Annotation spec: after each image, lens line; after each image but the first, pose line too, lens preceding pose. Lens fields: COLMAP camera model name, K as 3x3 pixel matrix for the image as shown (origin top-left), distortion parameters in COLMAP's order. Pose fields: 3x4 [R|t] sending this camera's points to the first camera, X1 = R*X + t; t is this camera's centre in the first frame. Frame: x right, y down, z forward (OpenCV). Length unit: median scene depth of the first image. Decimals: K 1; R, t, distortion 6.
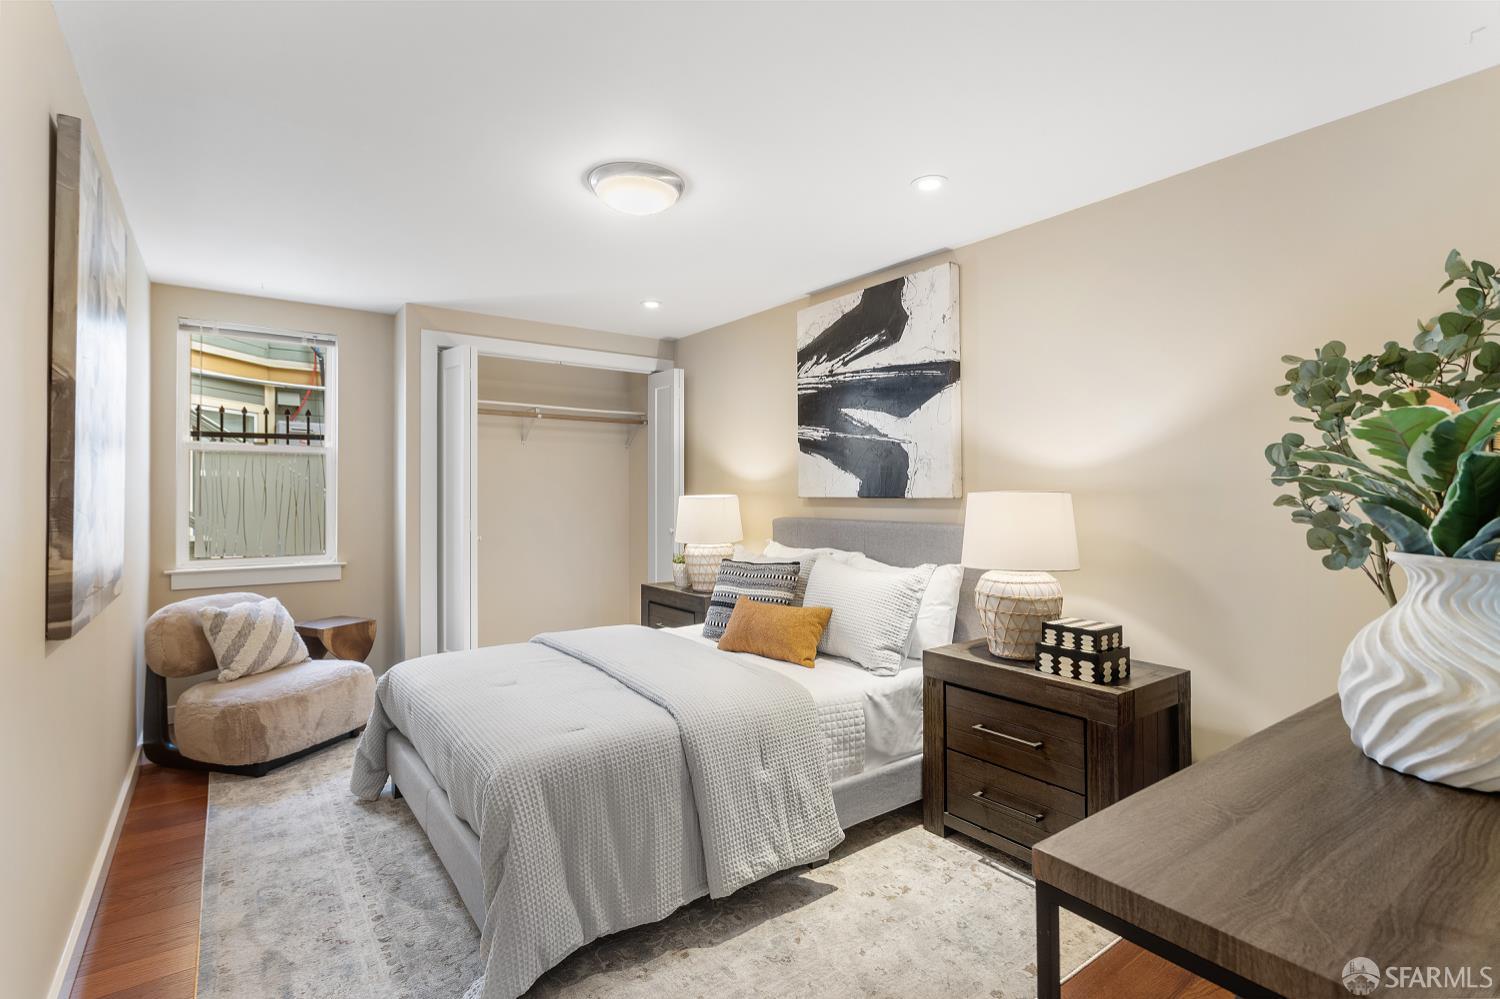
lens RADIAL K [[739.6, 0, 750.7], [0, 739.6, 491.6], [0, 0, 1]] dist [0.009516, 0.000508]
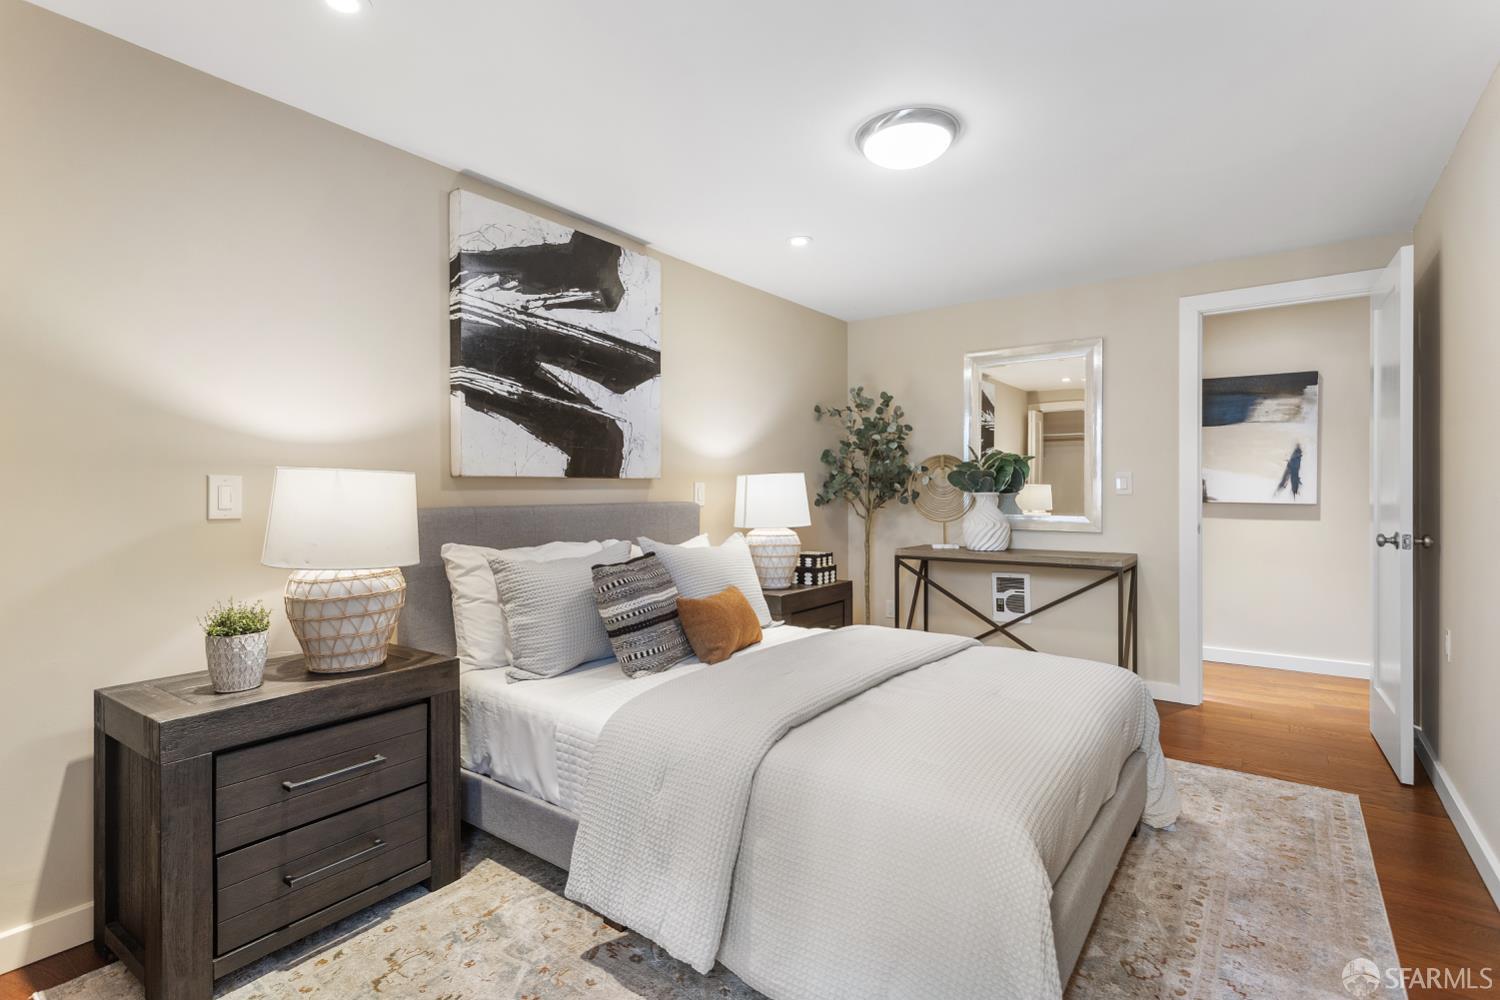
lens RADIAL K [[739.6, 0, 750.7], [0, 739.6, 492.1], [0, 0, 1]] dist [0.009516, 0.000508]
pose [[-0.328439, -0.008094, 0.944491, -0.718232], [-0.001905, 0.999967, 0.007907, 0.018322], [-0.944523, 0.000798, -0.328443, 1.098908]]
